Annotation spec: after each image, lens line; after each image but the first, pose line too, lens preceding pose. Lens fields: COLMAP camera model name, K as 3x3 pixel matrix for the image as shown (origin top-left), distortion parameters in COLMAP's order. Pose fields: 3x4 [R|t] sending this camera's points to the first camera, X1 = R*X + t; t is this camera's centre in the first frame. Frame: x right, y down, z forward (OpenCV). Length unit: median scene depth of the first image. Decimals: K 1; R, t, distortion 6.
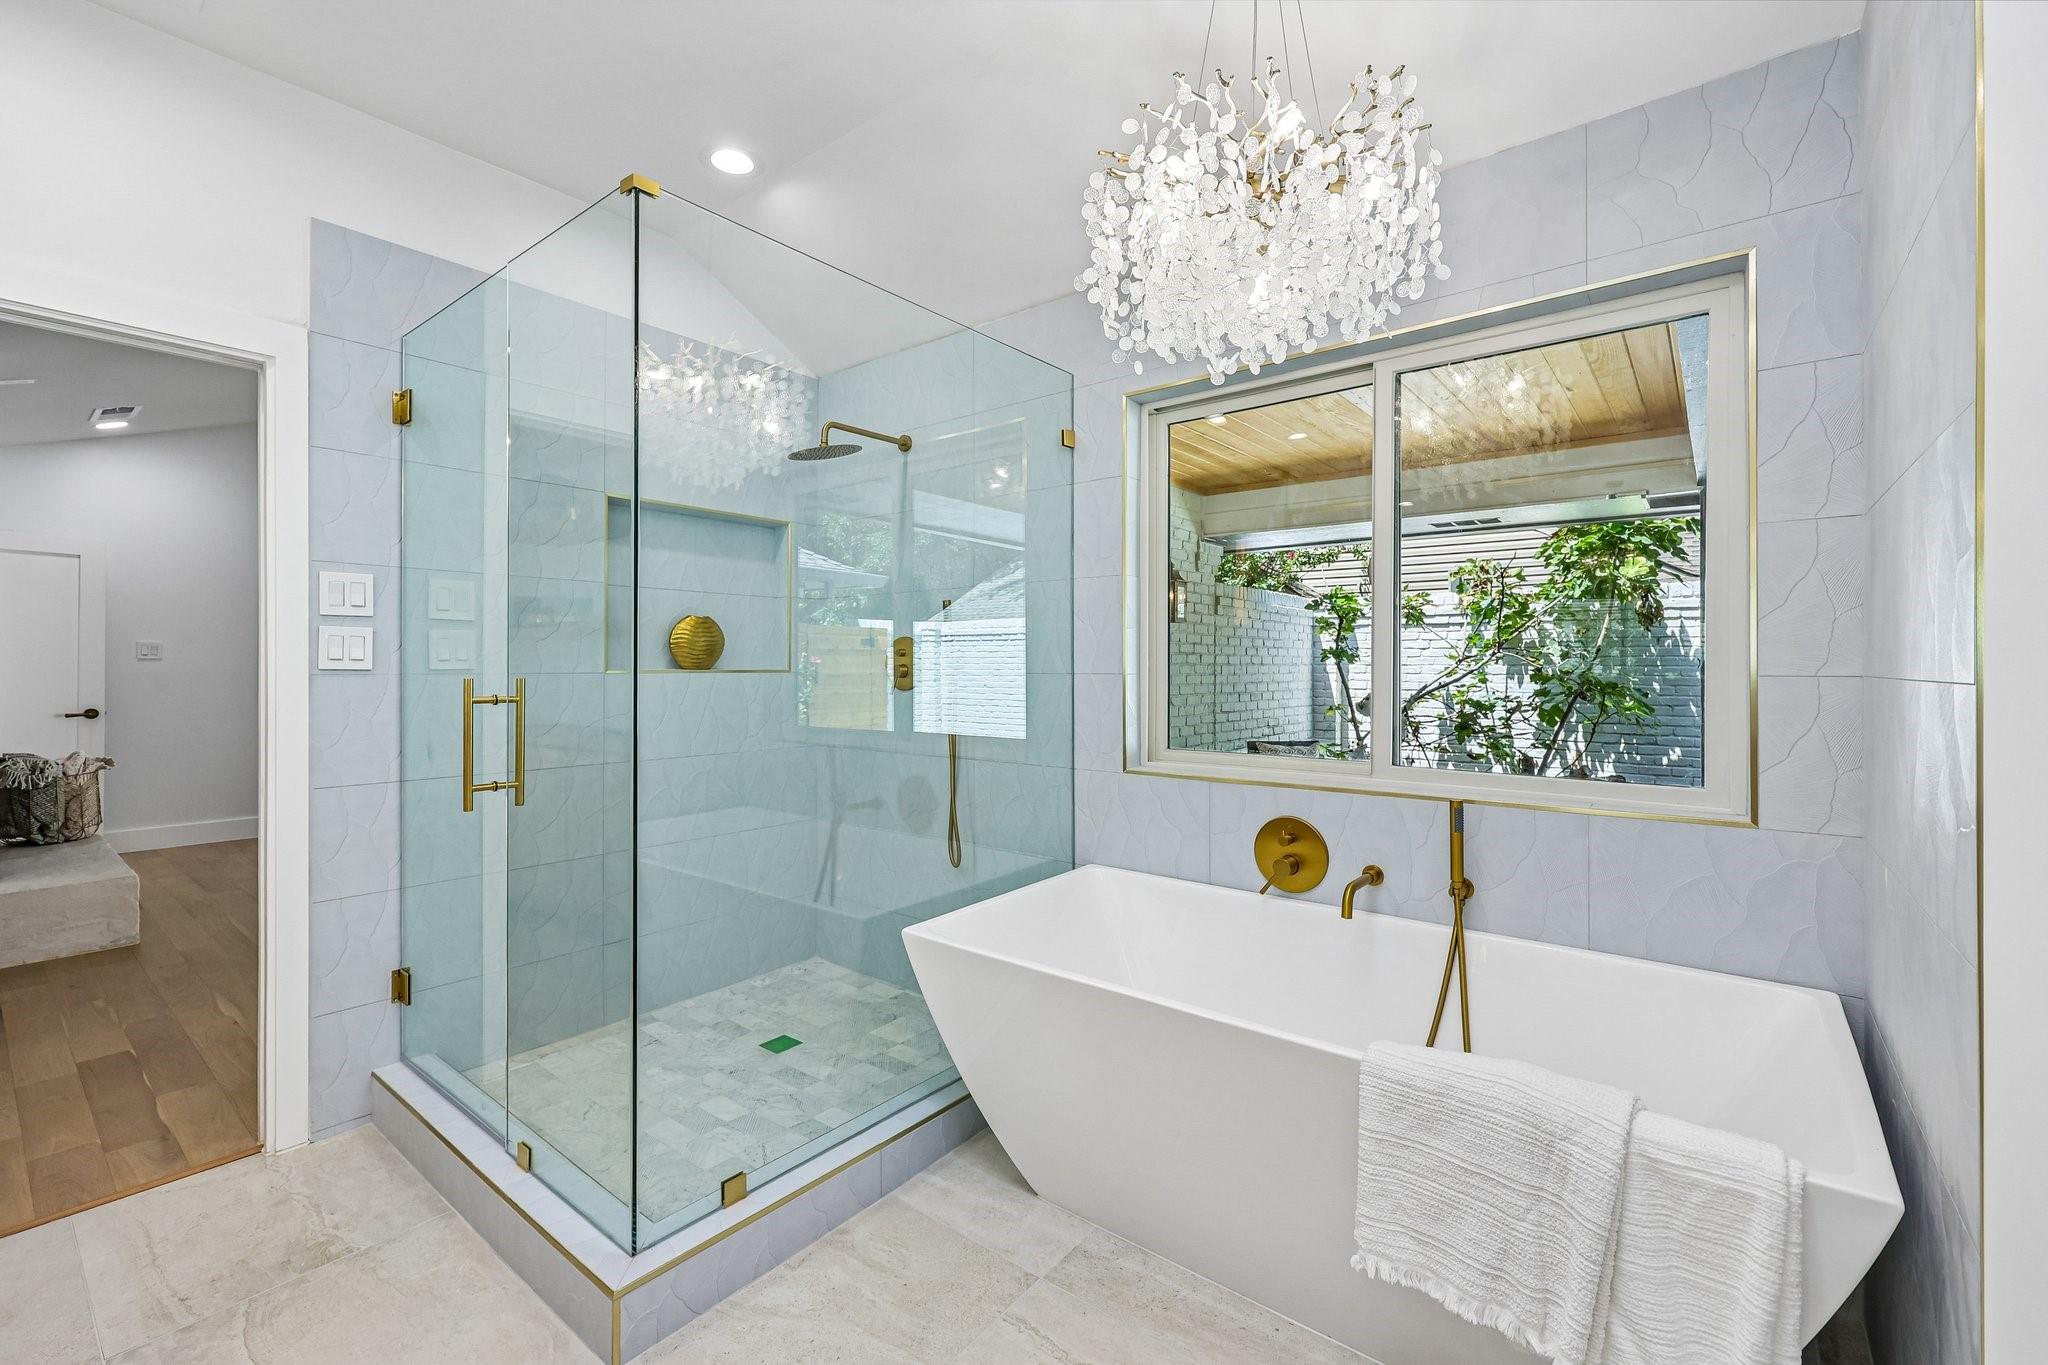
lens RADIAL K [[867.5, 0, 1028.3], [0, 867.5, 673.5], [0, 0, 1]] dist [0.002815, 0.000252]
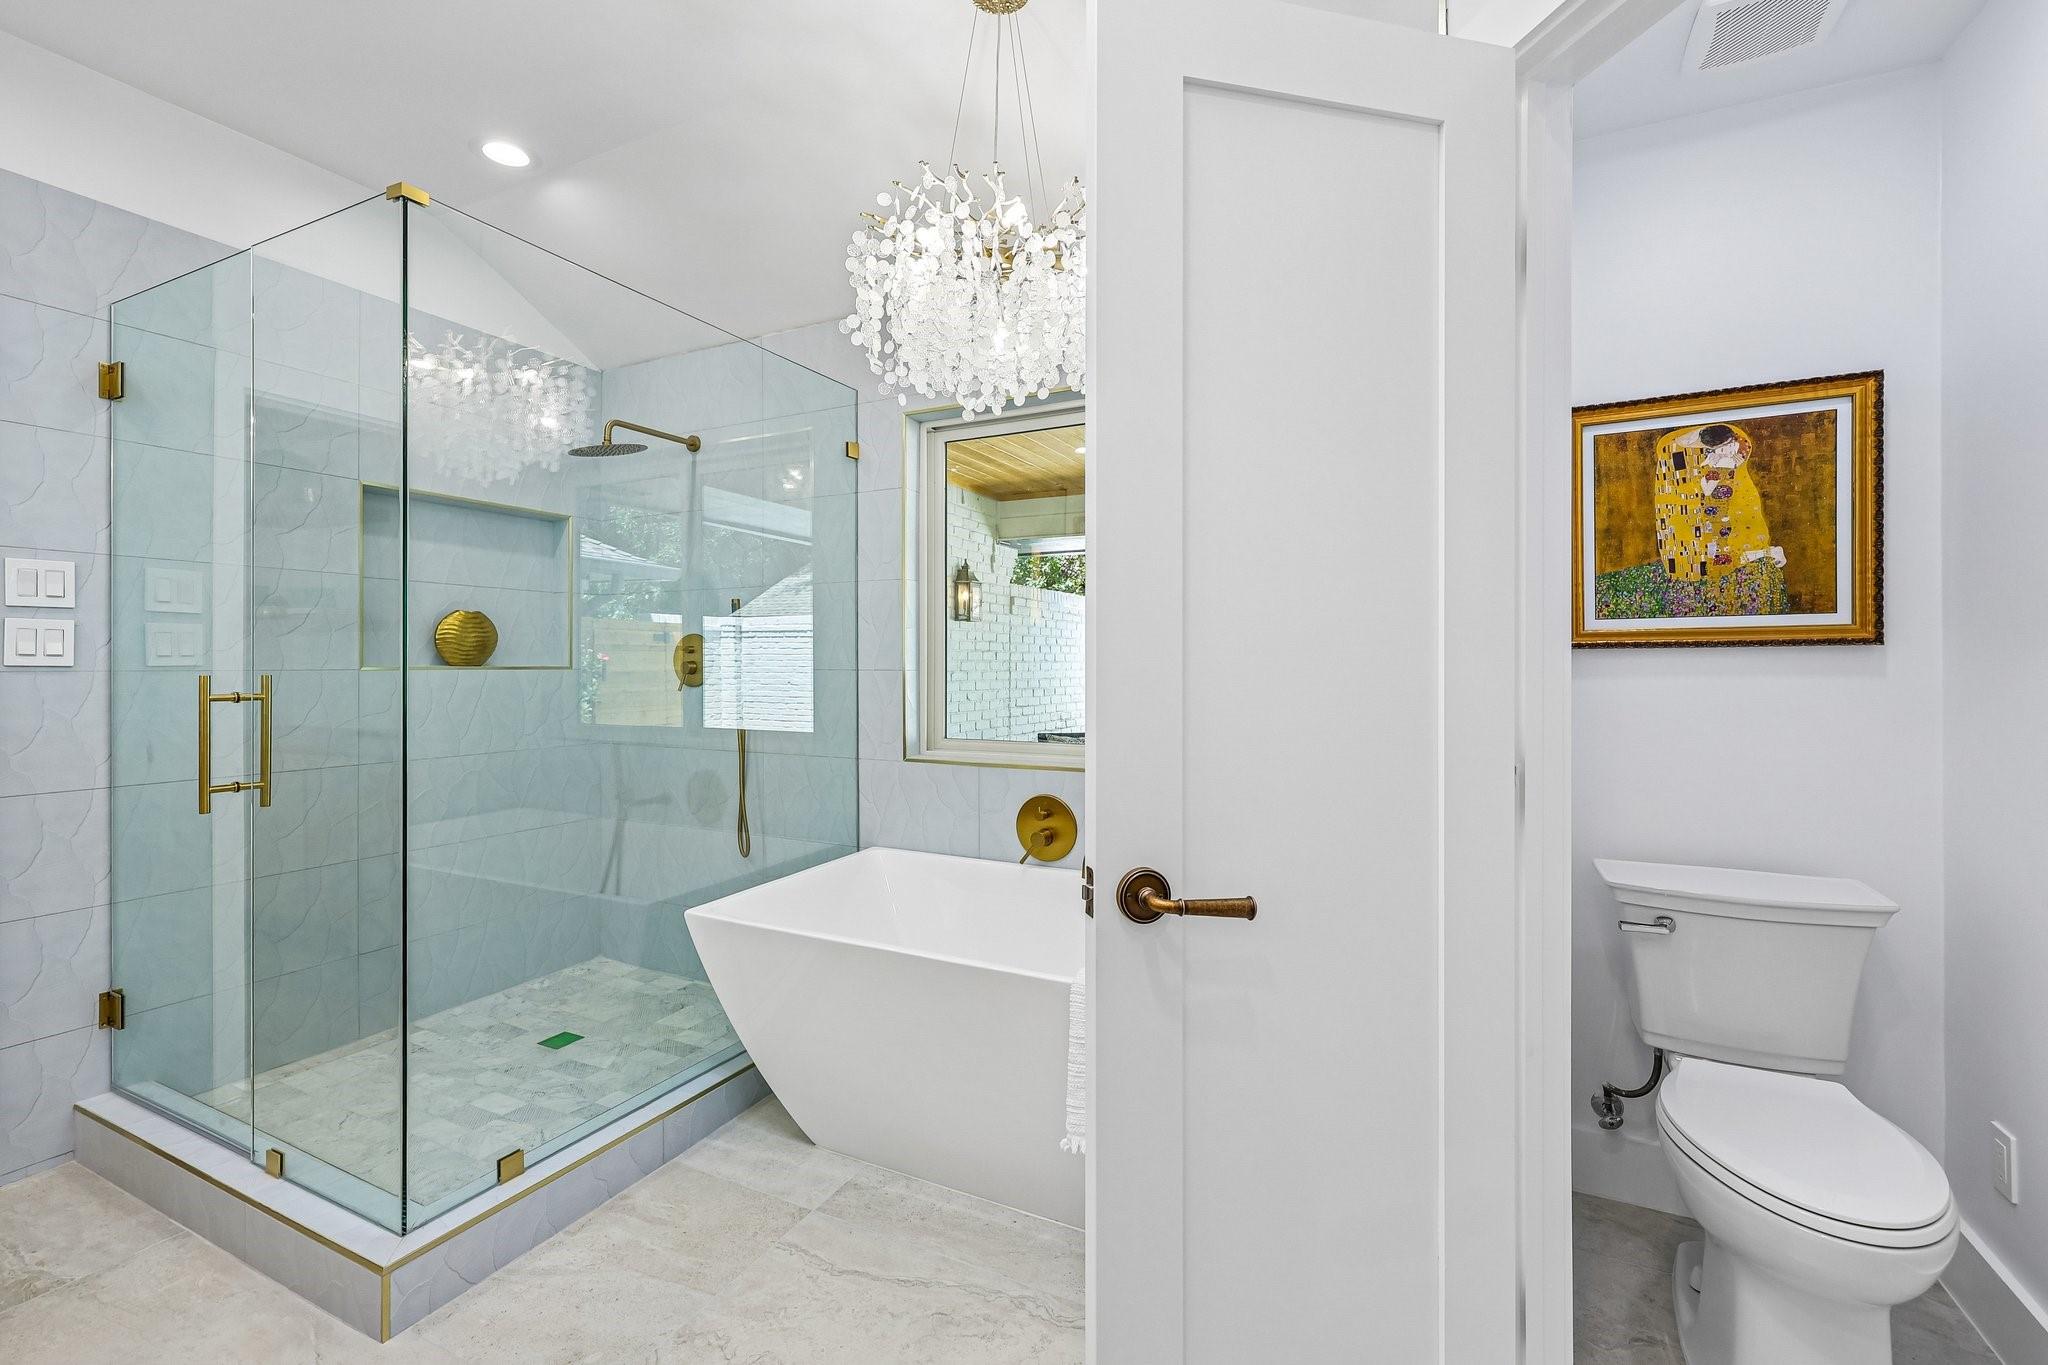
lens RADIAL K [[867.5, 0, 1021.0], [0, 867.5, 672.1], [0, 0, 1]] dist [0.002815, 0.000252]
pose [[0.978525, -0.001300, 0.206123, 0.031812], [0.000889, 0.999997, 0.002087, 0.000929], [-0.206125, -0.001859, 0.978524, -0.101025]]
